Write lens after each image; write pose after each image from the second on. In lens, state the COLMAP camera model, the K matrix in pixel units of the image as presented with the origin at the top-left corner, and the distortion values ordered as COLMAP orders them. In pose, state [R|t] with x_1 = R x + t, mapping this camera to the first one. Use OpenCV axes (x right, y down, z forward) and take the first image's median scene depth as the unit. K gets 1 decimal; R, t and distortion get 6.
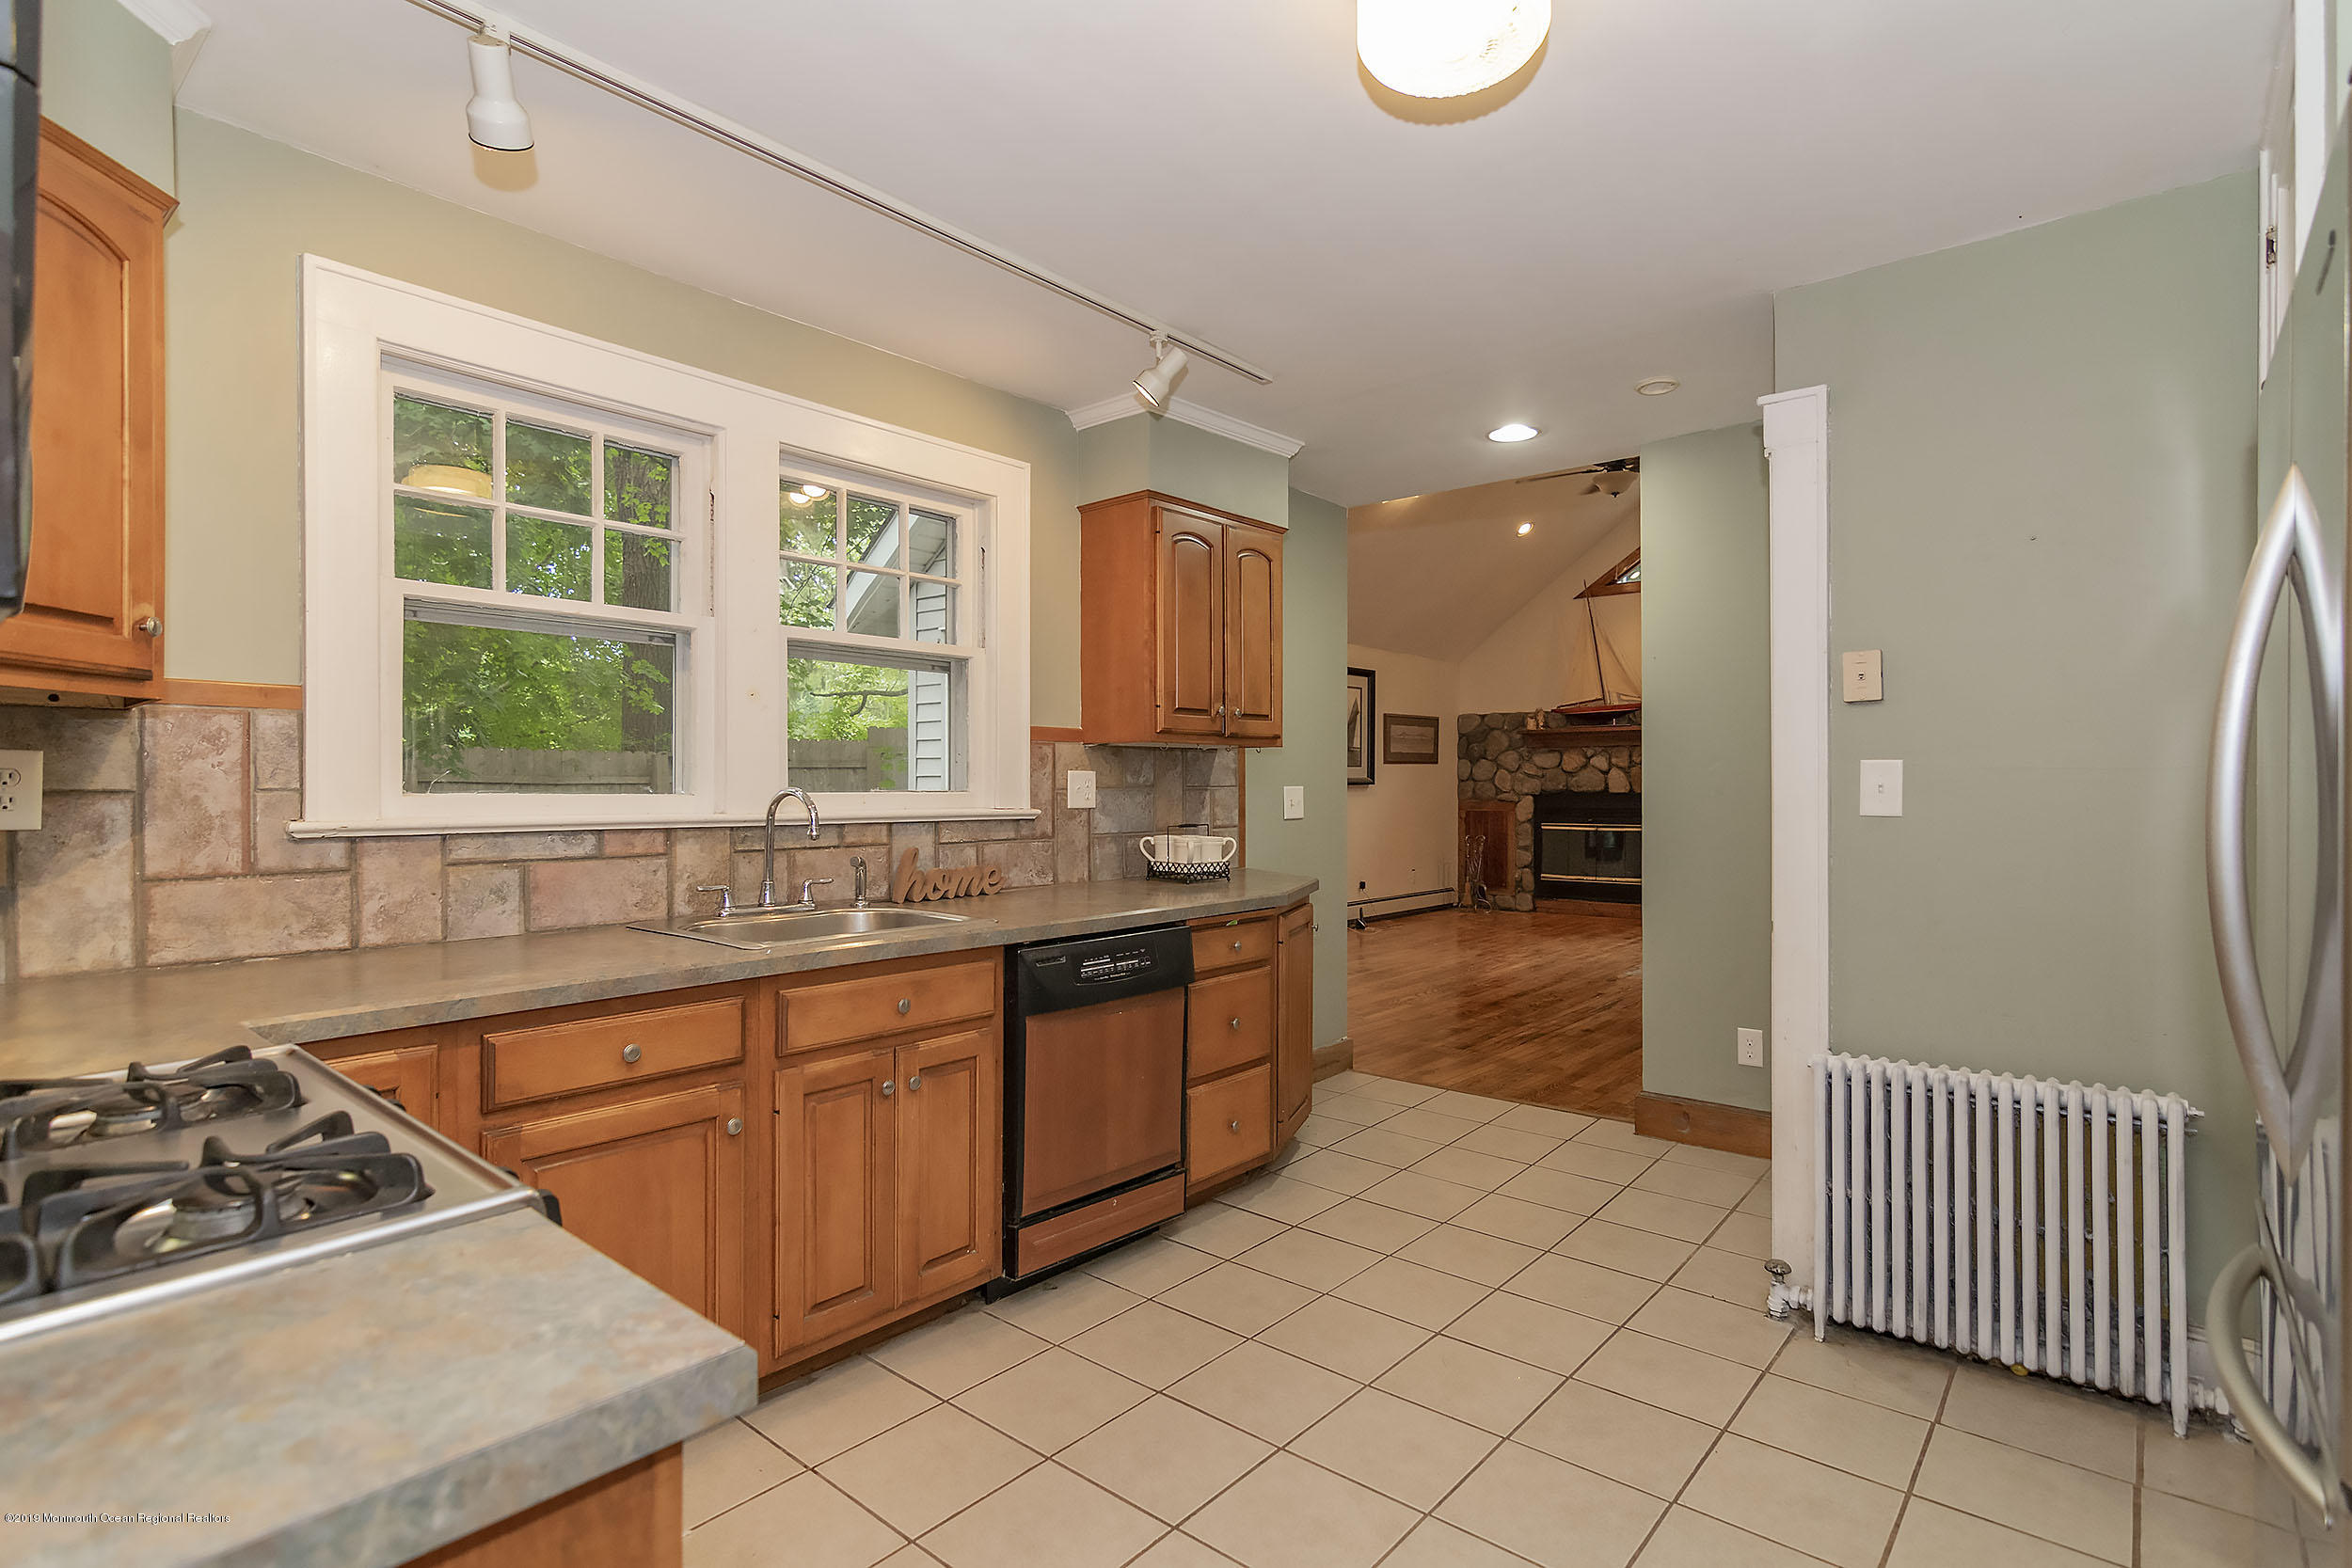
lens RADIAL K [[1140.8, 0, 1176.0], [0, 1140.8, 784.0], [0, 0, 1]] dist [-0.001289, -0.000212]
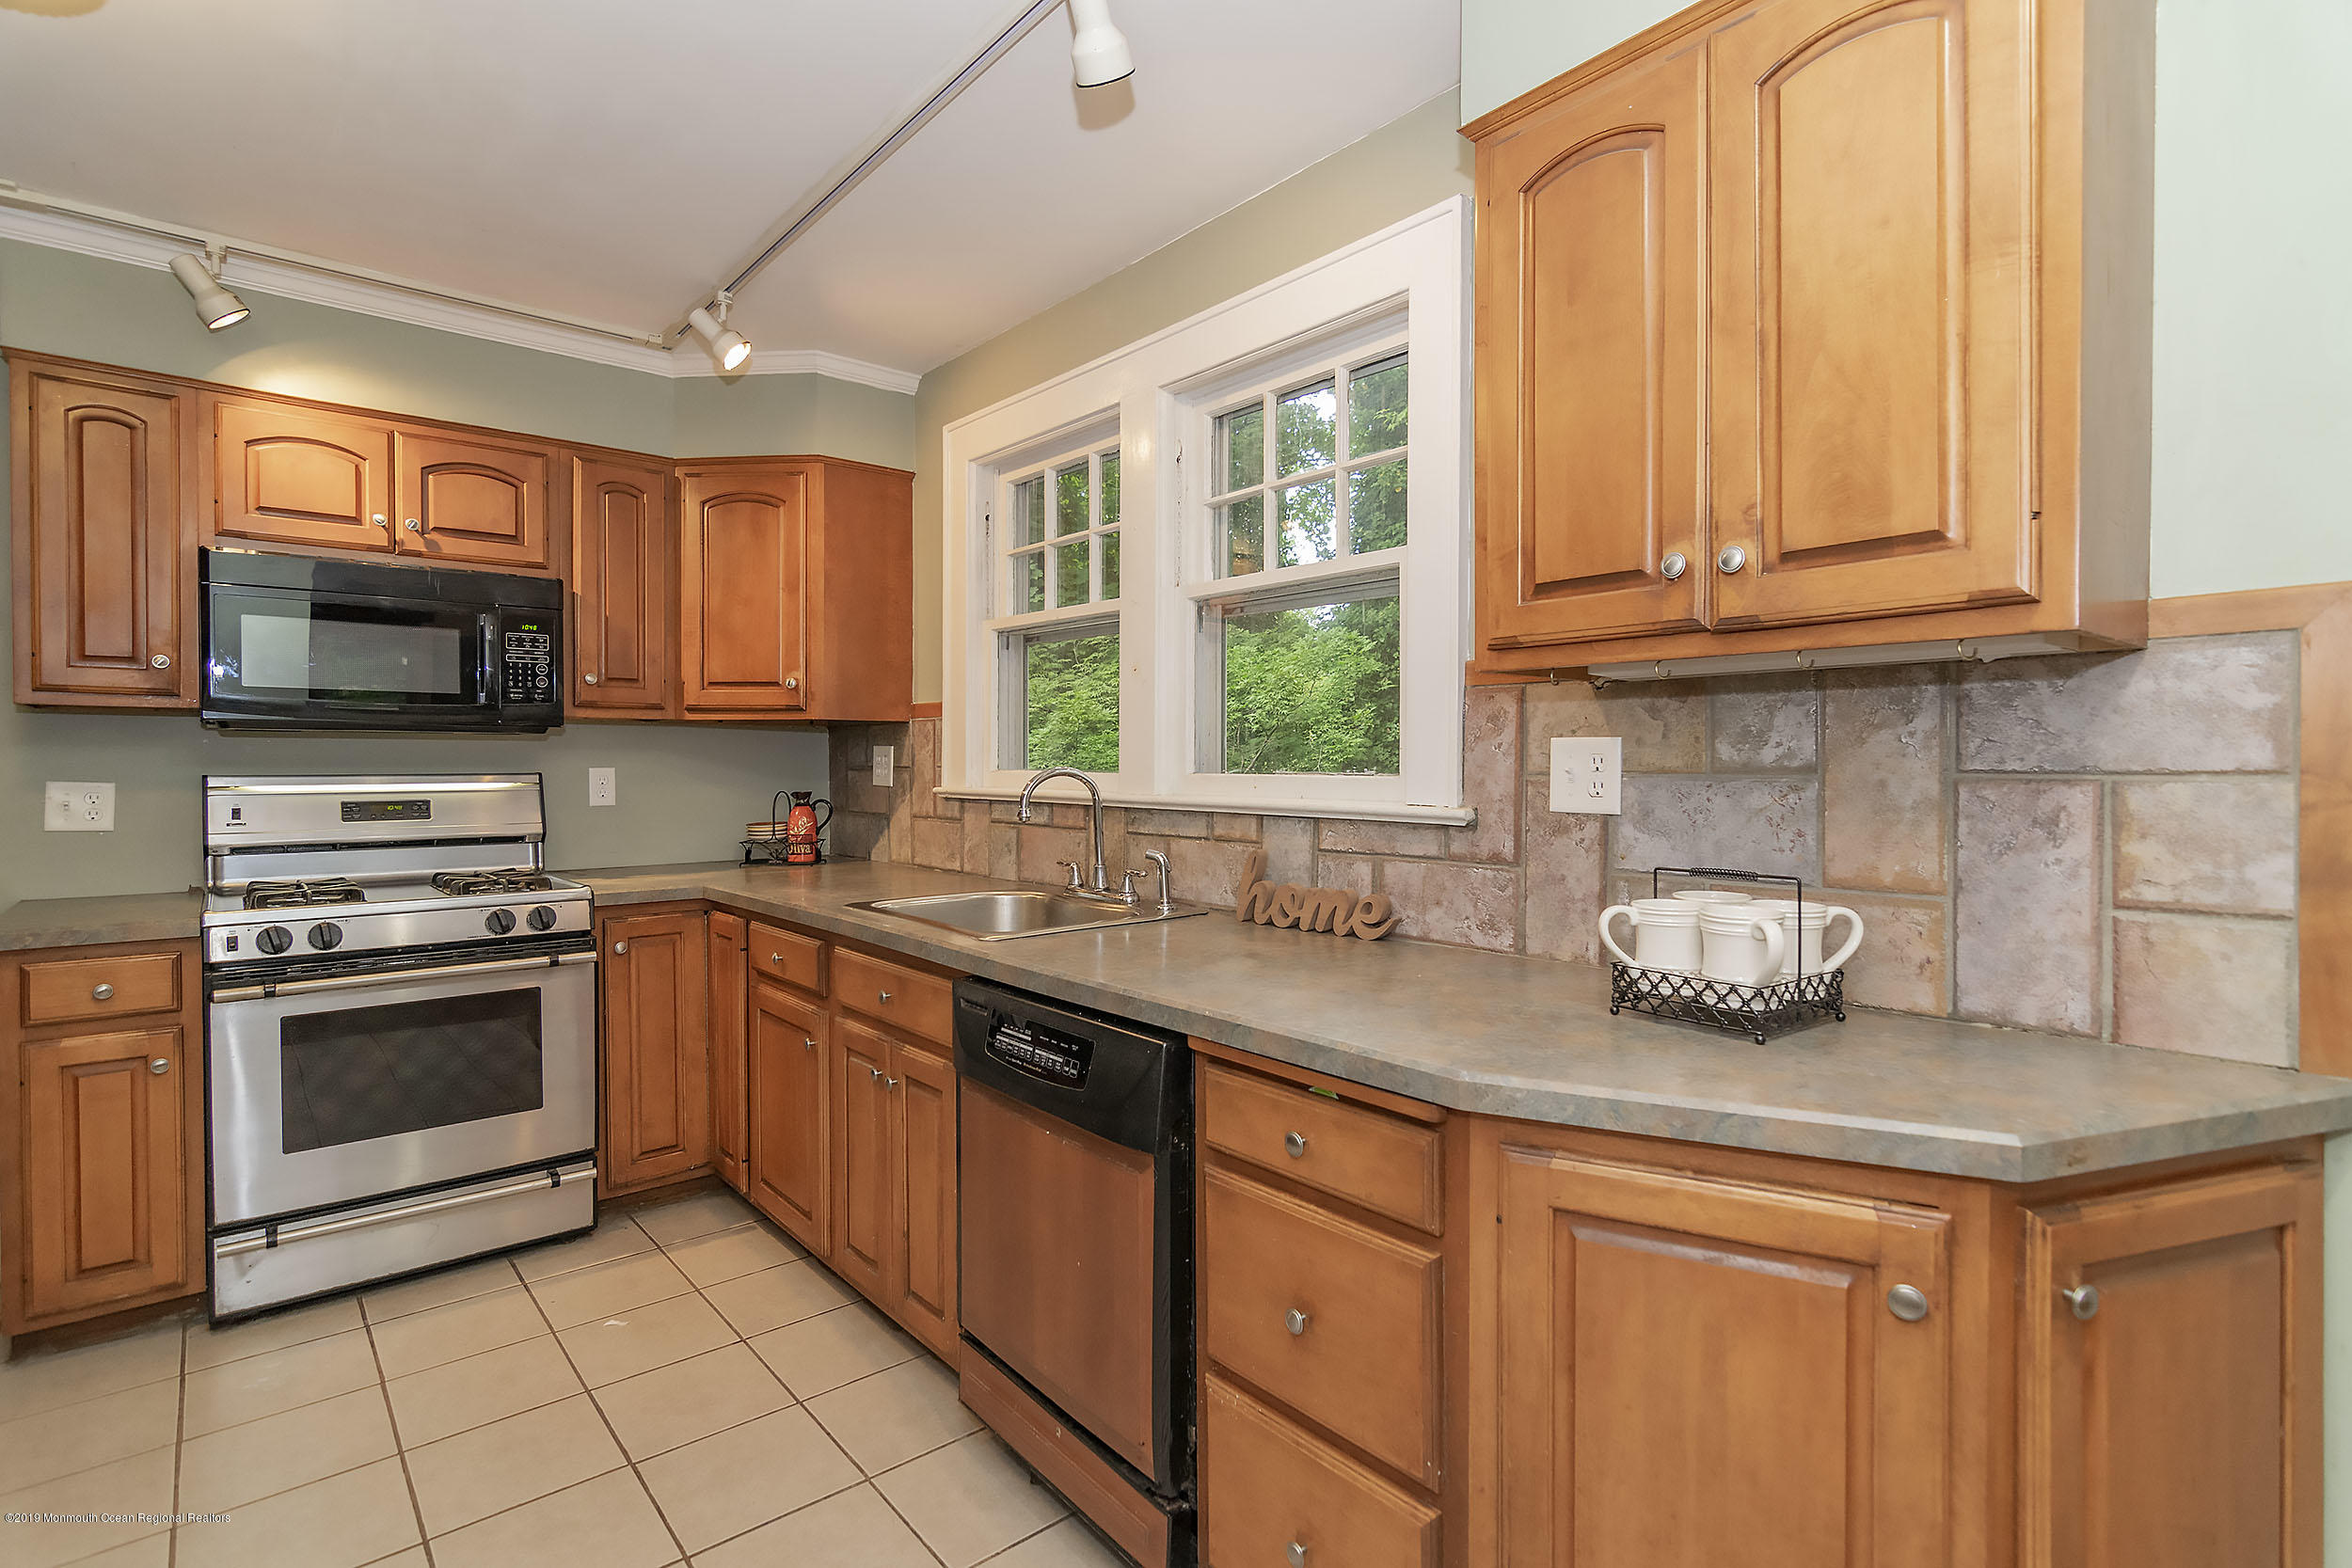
lens RADIAL K [[1092.6, 0, 1176.0], [0, 1092.6, 784.0], [0, 0, 1]] dist [-0.000393, -0.000059]
pose [[-0.137603, 0.017802, -0.990328, 0.449915], [-0.001518, 0.999834, 0.018184, 0.000272], [0.990486, 0.004006, -0.137553, 0.983125]]
